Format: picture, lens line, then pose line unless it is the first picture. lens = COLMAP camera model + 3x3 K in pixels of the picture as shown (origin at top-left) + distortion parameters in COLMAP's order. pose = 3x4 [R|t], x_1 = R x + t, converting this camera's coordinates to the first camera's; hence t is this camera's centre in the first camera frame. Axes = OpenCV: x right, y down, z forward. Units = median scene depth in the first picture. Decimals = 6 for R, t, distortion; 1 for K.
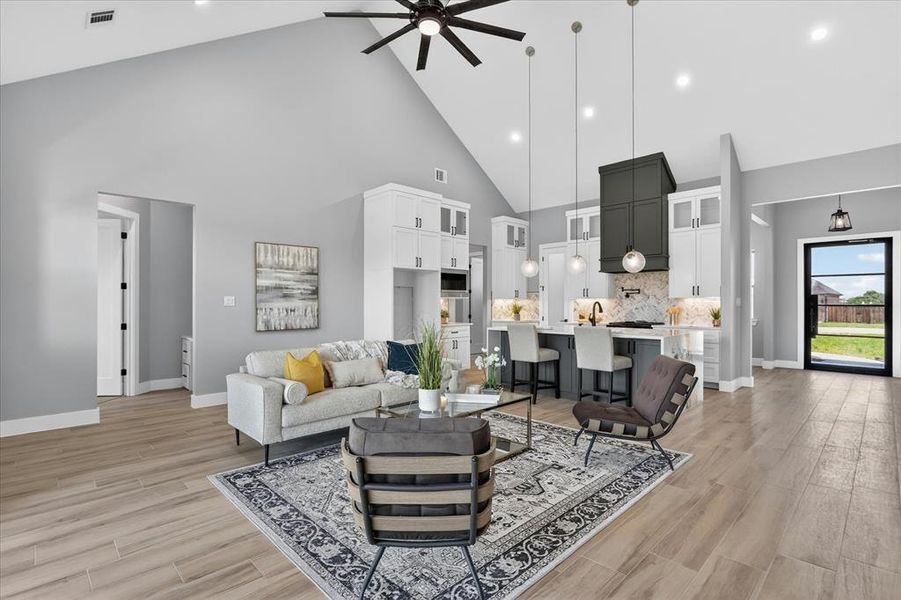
lens RADIAL K [[428.6, 0, 464.0], [0, 428.6, 304.2], [0, 0, 1]] dist [0.001850, 0.001419]
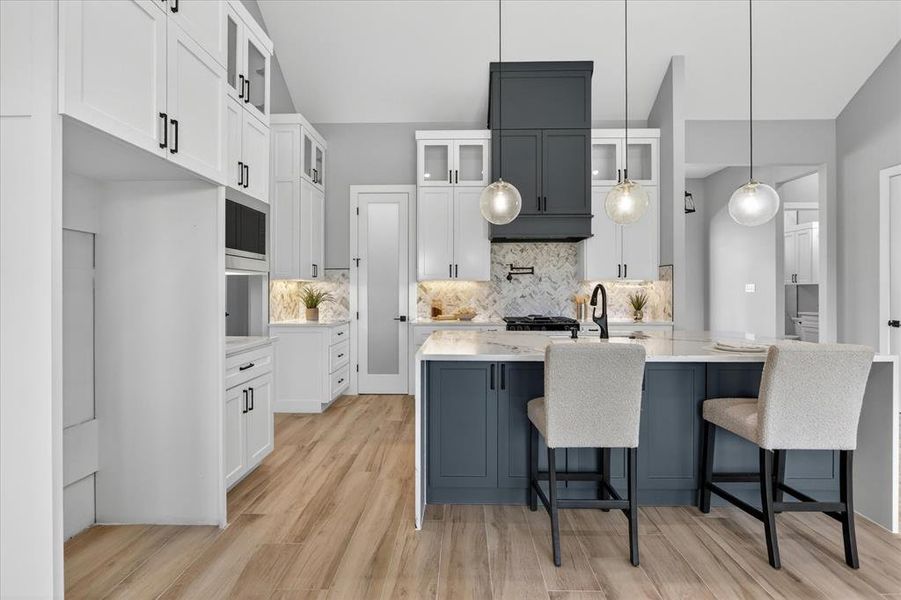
lens RADIAL K [[434.1, 0, 453.1], [0, 434.1, 292.9], [0, 0, 1]] dist [-0.003631, 0.000308]
pose [[0.732812, -0.002155, 0.680428, -0.153114], [0.001096, 0.999997, 0.001987, 0.003233], [-0.680430, -0.000710, 0.732812, 0.654278]]
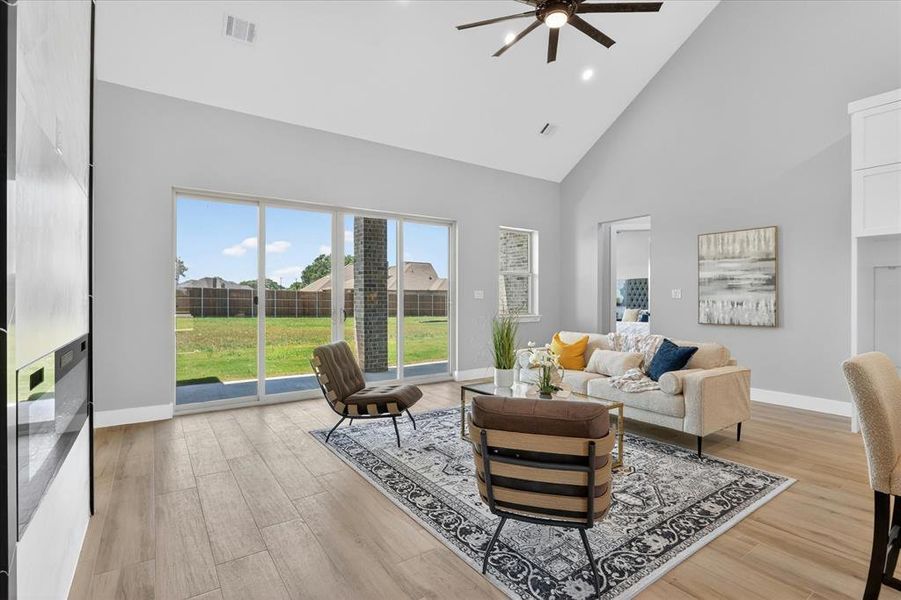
lens RADIAL K [[434.1, 0, 453.1], [0, 434.1, 292.9], [0, 0, 1]] dist [-0.003631, 0.000308]
pose [[-0.174446, -0.010394, -0.984612, 0.506718], [-0.003653, 0.999944, -0.009909, 0.002749], [0.984660, 0.001869, -0.174474, 0.494249]]
